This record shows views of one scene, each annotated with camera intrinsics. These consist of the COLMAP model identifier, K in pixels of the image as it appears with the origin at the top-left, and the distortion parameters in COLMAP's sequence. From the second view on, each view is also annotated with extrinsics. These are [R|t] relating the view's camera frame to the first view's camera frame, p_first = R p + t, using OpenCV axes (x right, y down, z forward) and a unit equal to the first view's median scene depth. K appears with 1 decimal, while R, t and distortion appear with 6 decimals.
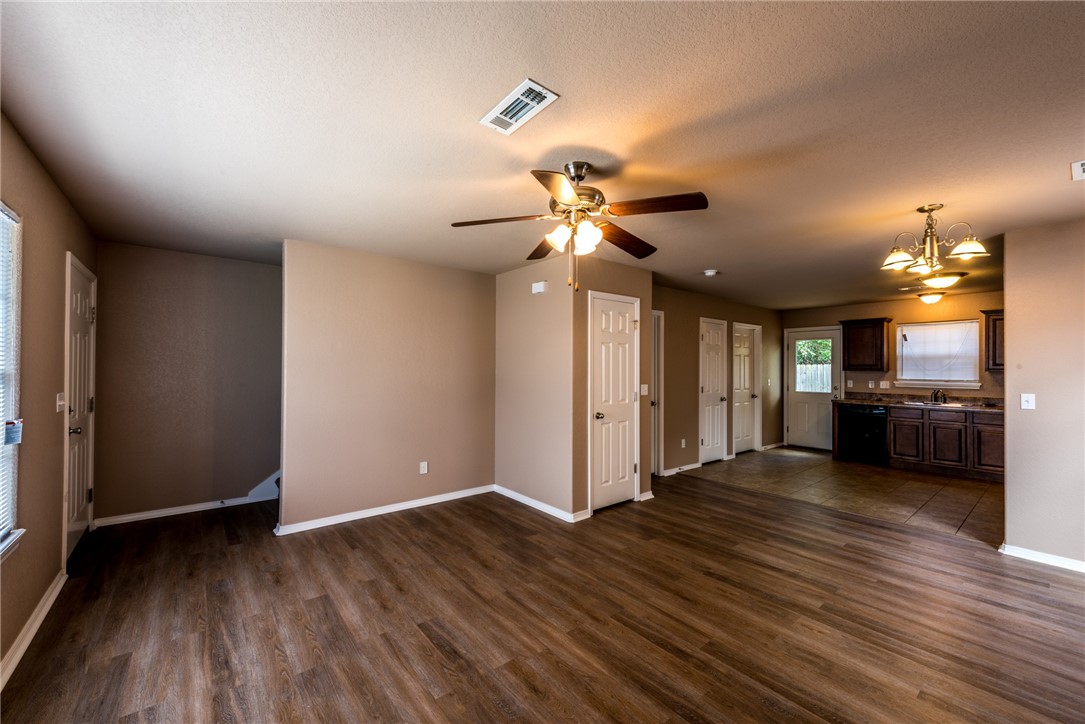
lens RADIAL K [[422.3, 0, 549.6], [0, 422.3, 364.3], [0, 0, 1]] dist [0.001564, -0.000189]
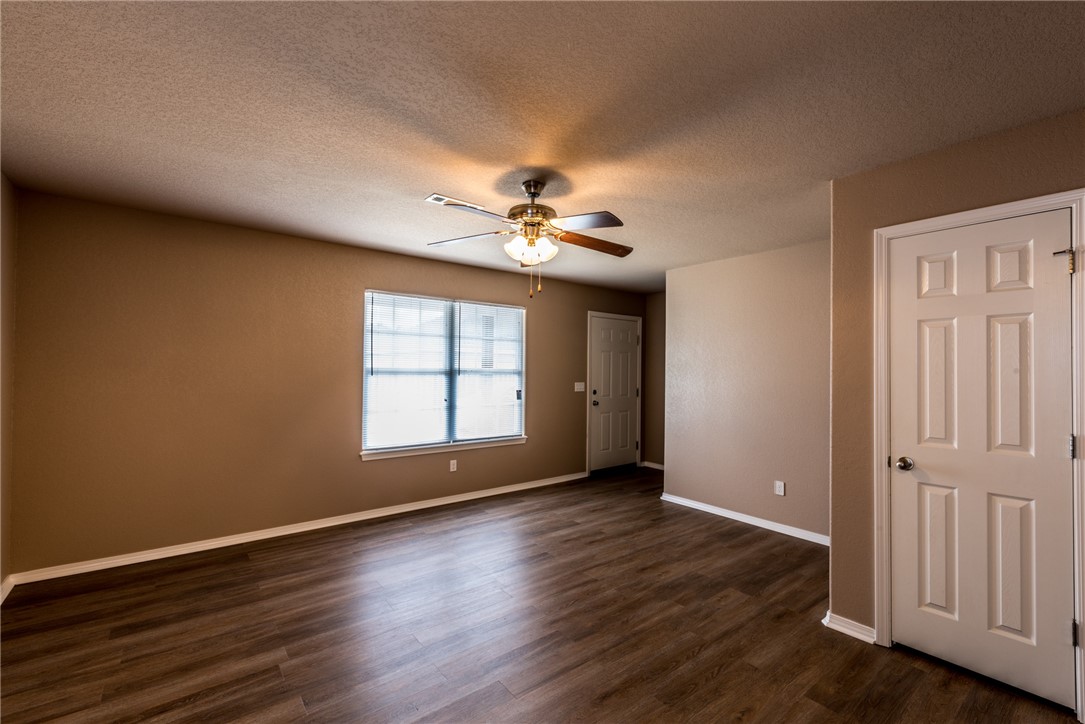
lens RADIAL K [[459.2, 0, 542.5], [0, 459.2, 362.0], [0, 0, 1]] dist [-0.002292, -0.000323]
pose [[-0.015821, -0.019454, -0.999686, 0.790865], [-0.000850, 0.999811, -0.019443, 0.010814], [0.999874, 0.000542, -0.015835, 0.656654]]
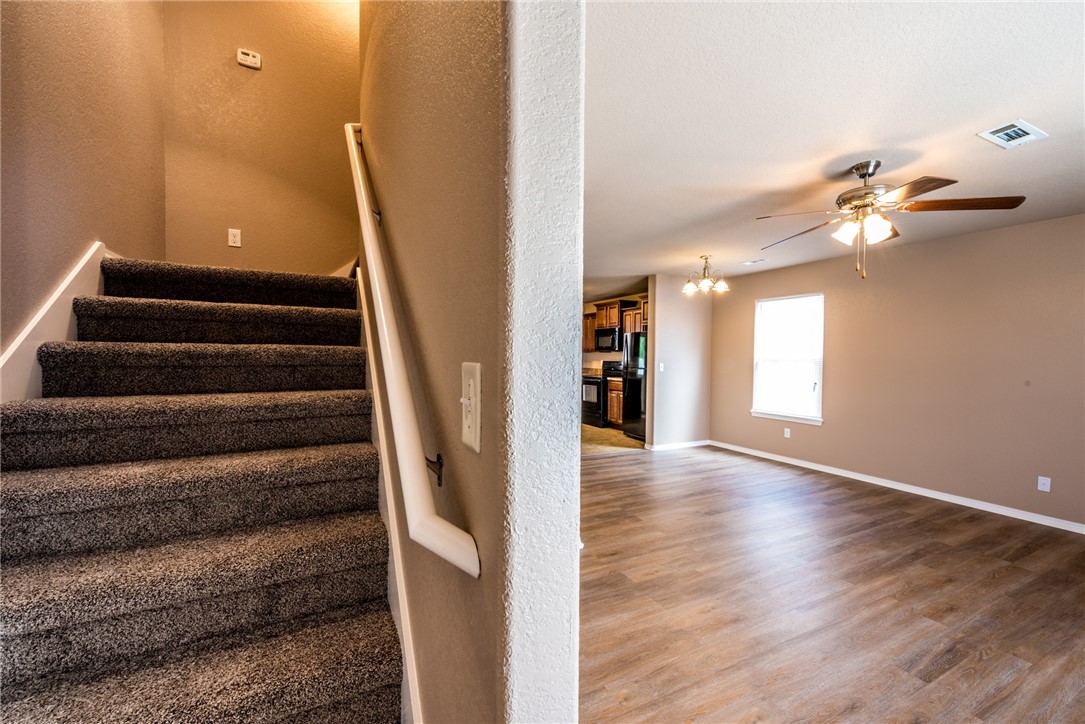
lens RADIAL K [[435.9, 0, 529.9], [0, 435.9, 360.7], [0, 0, 1]] dist [-0.000152, -0.000175]
pose [[0.235102, -0.022853, 0.971702, -0.804711], [-0.018870, 0.999428, 0.028071, 0.013416], [-0.971787, -0.024935, 0.234537, 0.994364]]
